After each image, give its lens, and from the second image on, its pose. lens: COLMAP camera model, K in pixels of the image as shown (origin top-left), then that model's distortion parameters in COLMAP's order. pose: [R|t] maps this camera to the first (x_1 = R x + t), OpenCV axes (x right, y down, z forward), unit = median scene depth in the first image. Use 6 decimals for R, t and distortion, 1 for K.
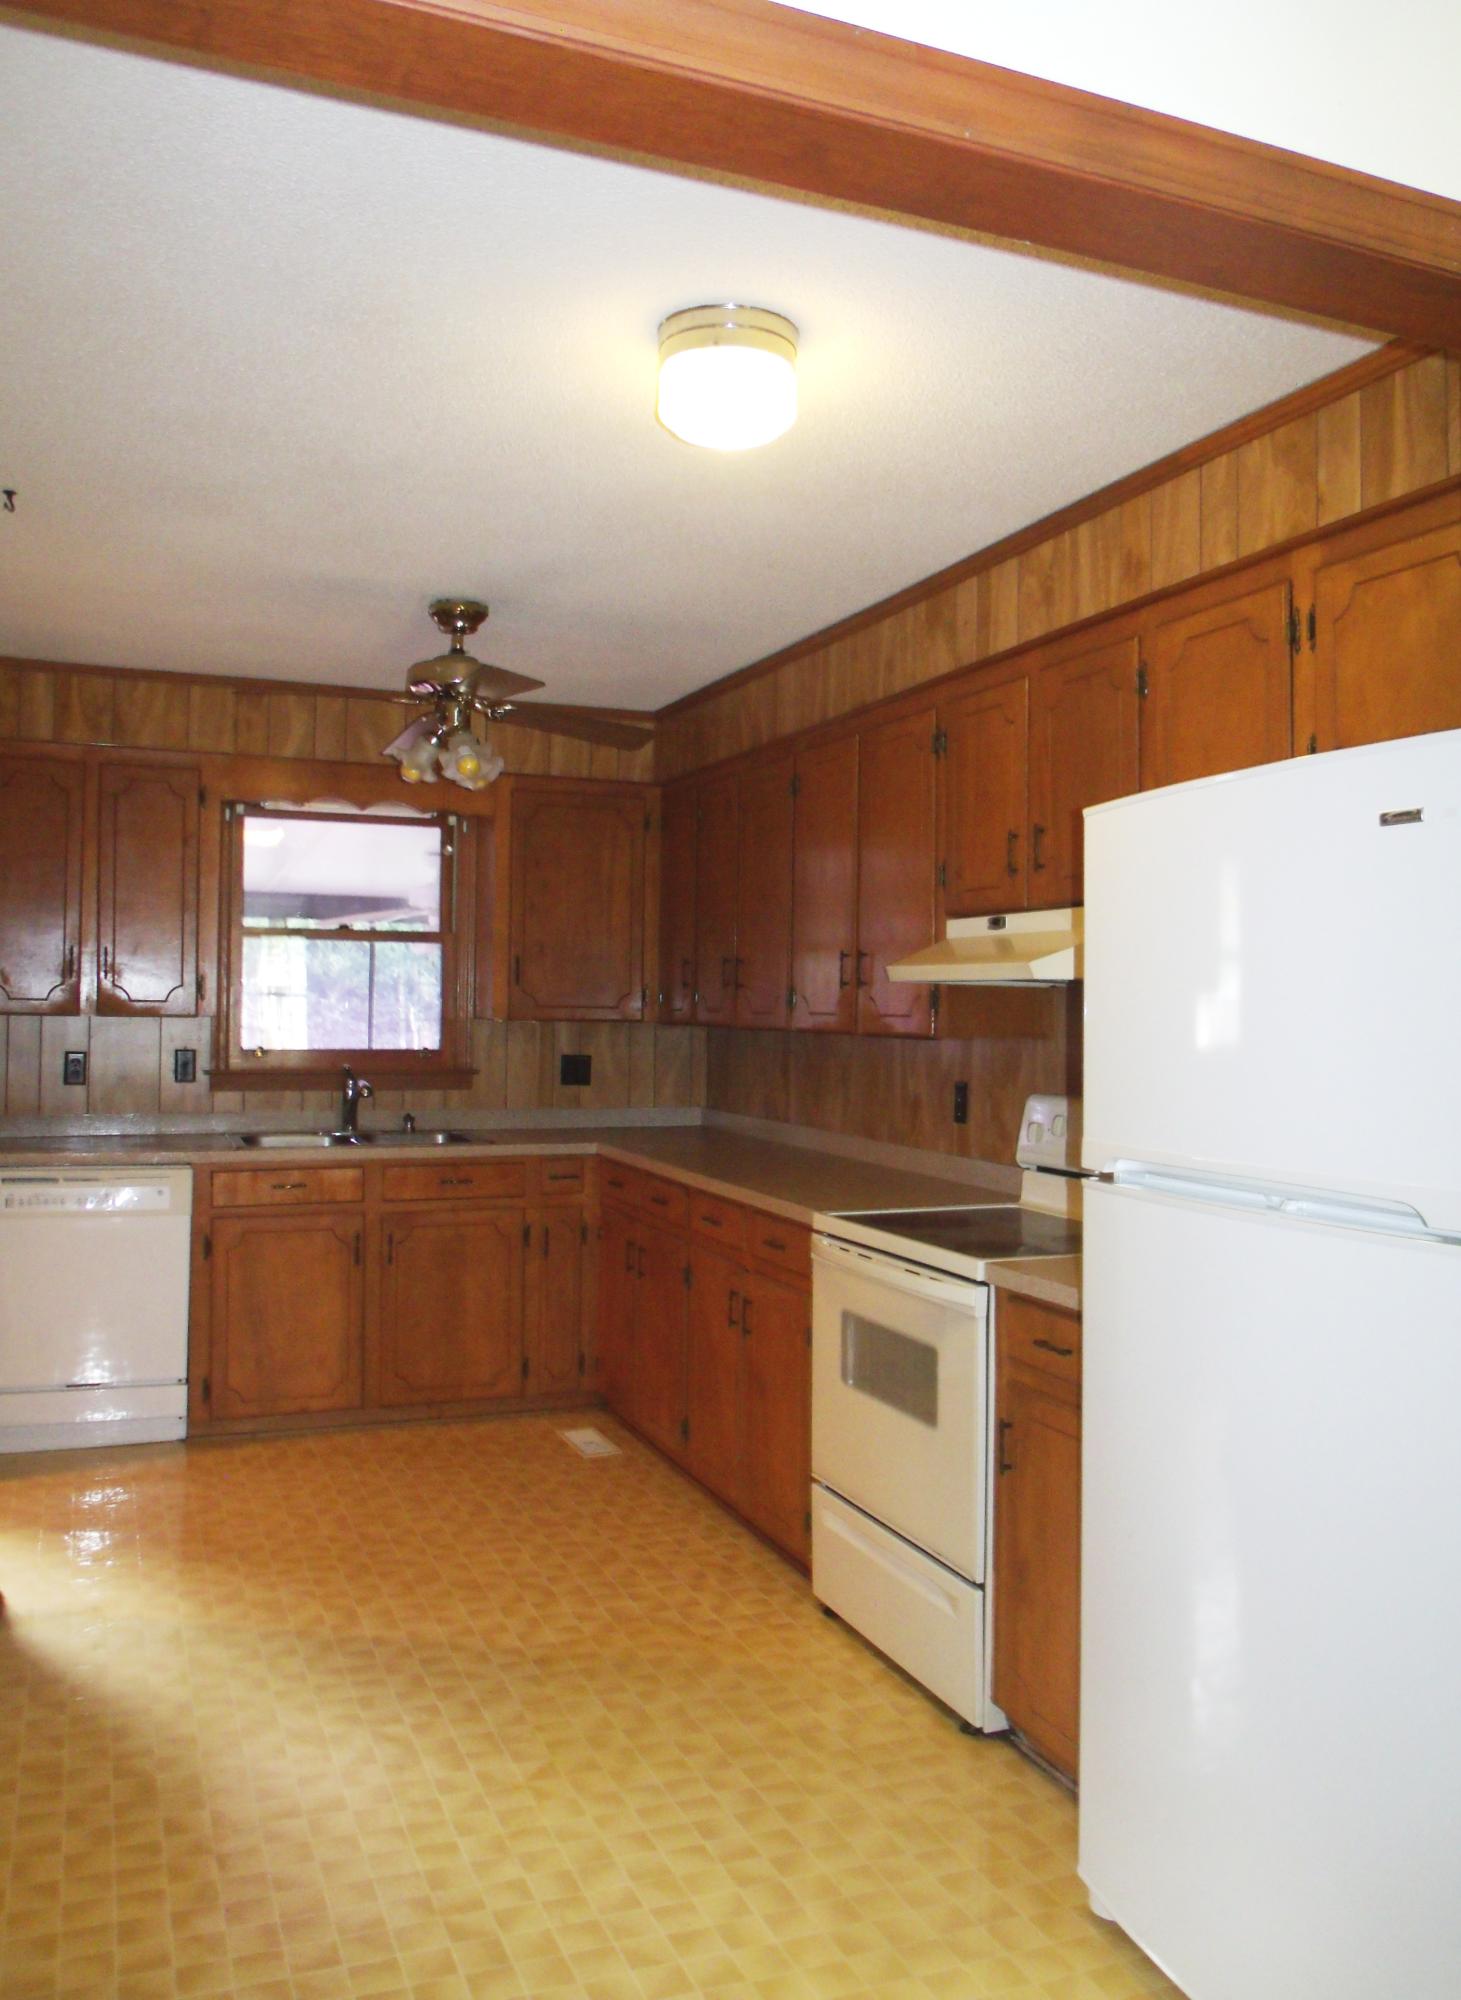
lens RADIAL K [[1568.0, 0, 730.5], [0, 1568.0, 1000.0], [0, 0, 1]] dist [-0.036803, -0.031024]
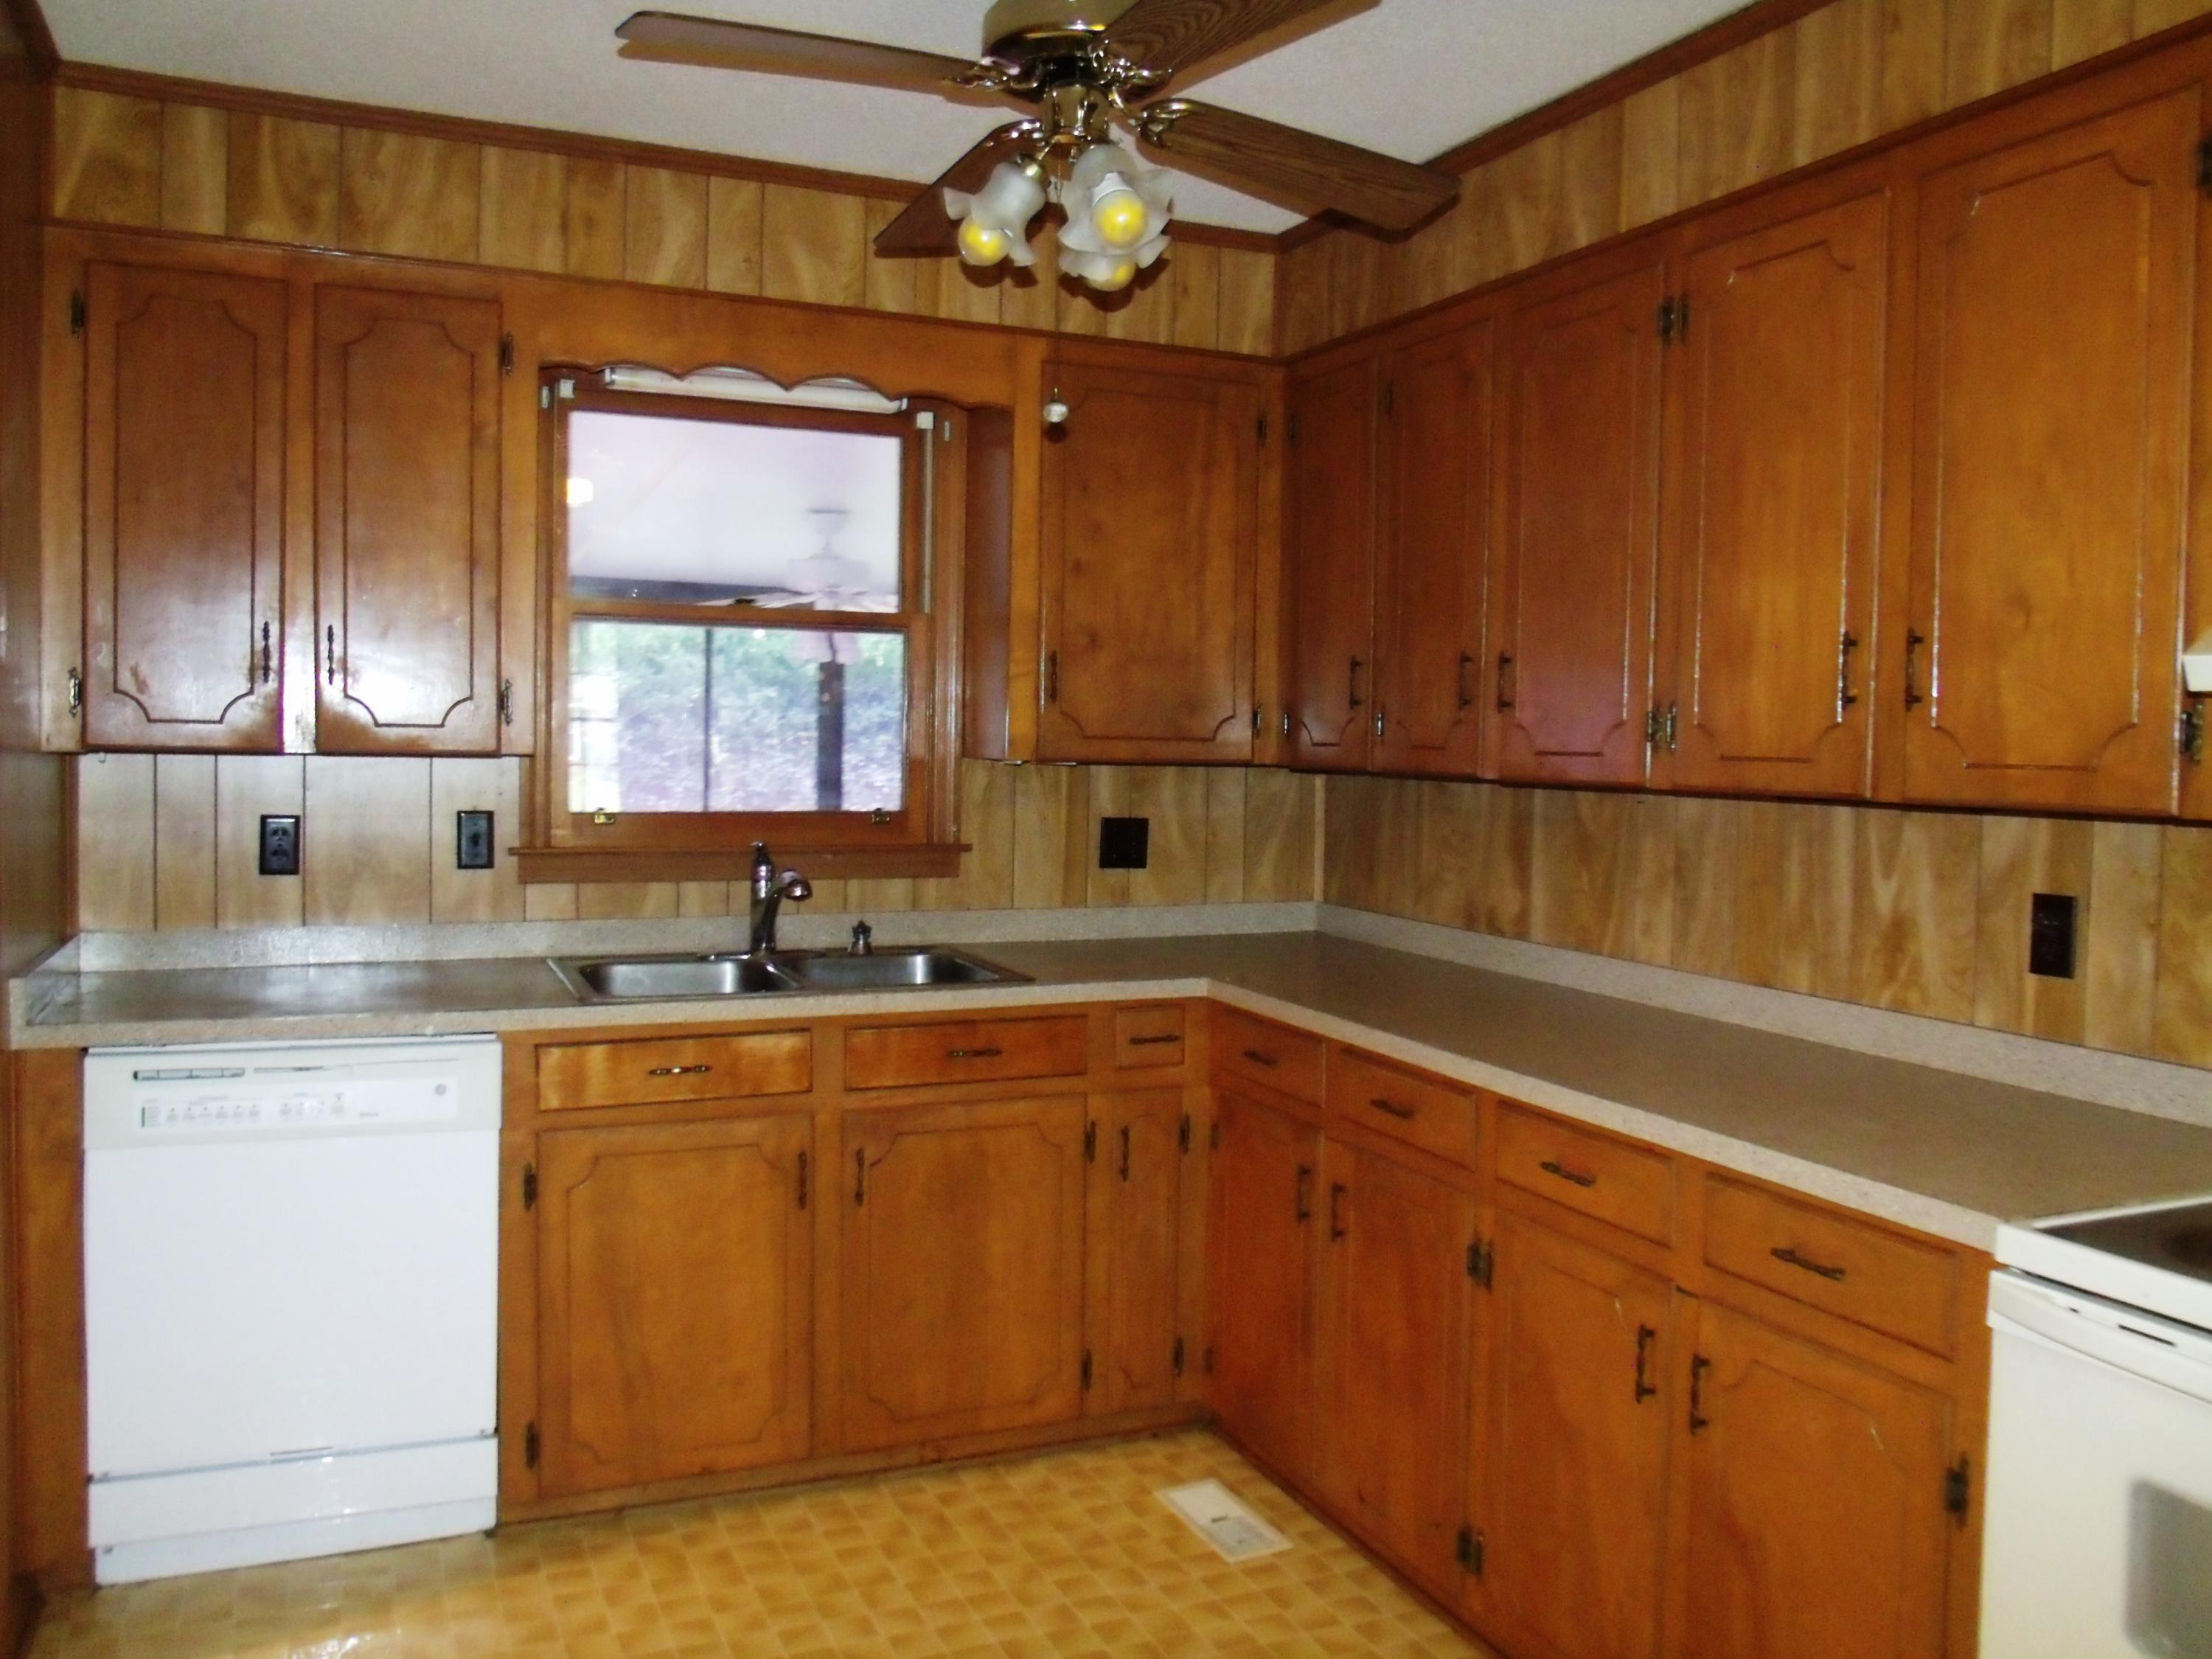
lens RADIAL K [[1740.6, 0, 1092.2], [0, 1740.6, 811.5], [0, 0, 1]] dist [-0.041450, 0.011600]
pose [[0.999300, 0.004604, 0.037138, -0.151687], [-0.006482, 0.998697, 0.050615, -0.001649], [-0.036857, -0.050820, 0.998027, 0.371280]]
